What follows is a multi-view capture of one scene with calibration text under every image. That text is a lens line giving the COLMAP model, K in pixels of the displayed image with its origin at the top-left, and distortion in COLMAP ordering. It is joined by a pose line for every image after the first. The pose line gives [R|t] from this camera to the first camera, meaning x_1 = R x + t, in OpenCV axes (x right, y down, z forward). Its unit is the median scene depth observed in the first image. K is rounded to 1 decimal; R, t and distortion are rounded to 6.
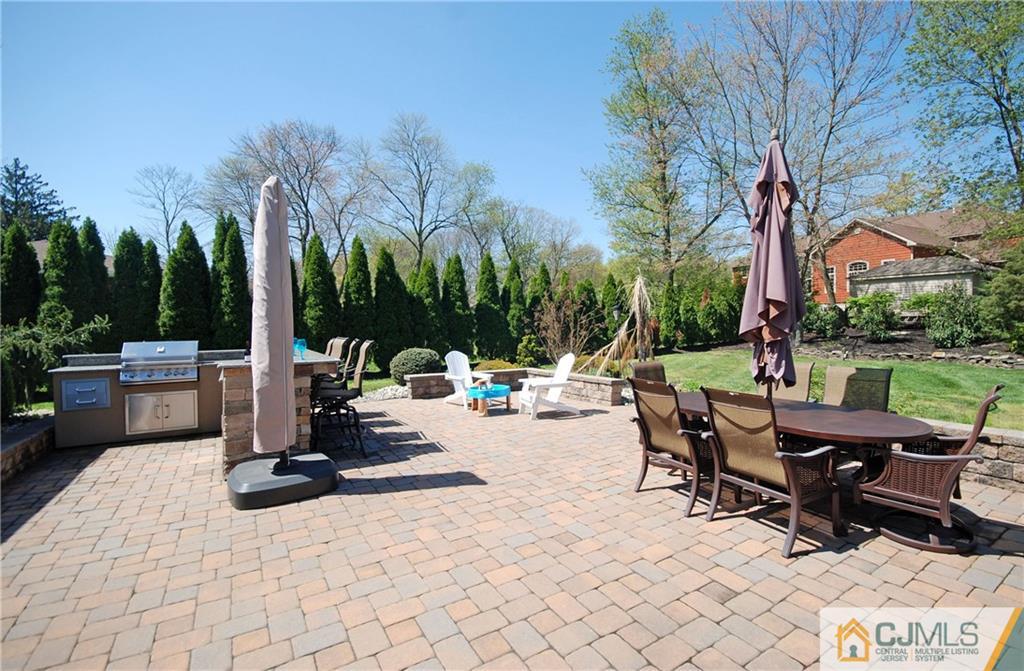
lens RADIAL K [[453.5, 0, 512.0], [0, 453.5, 335.5], [0, 0, 1]] dist [0.002341, -0.000158]
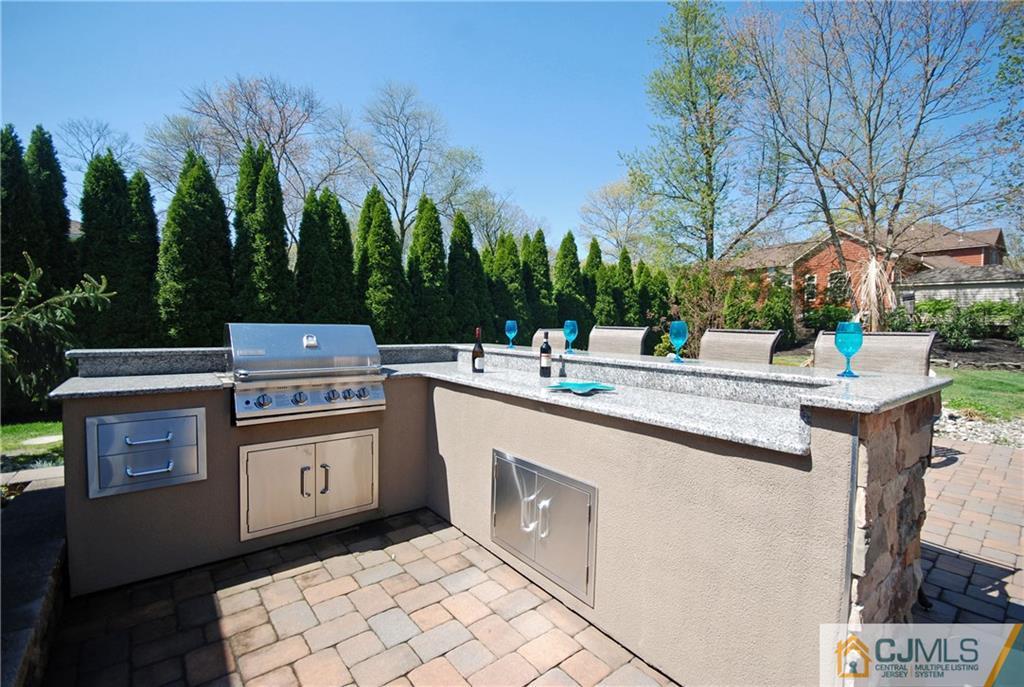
lens RADIAL K [[446.4, 0, 512.0], [0, 446.4, 343.5], [0, 0, 1]] dist [0.008027, -0.010179]
pose [[0.991317, 0.020974, 0.129807, -0.291284], [-0.022992, 0.999637, 0.014061, 0.010441], [-0.129465, -0.016924, 0.991440, 0.248249]]
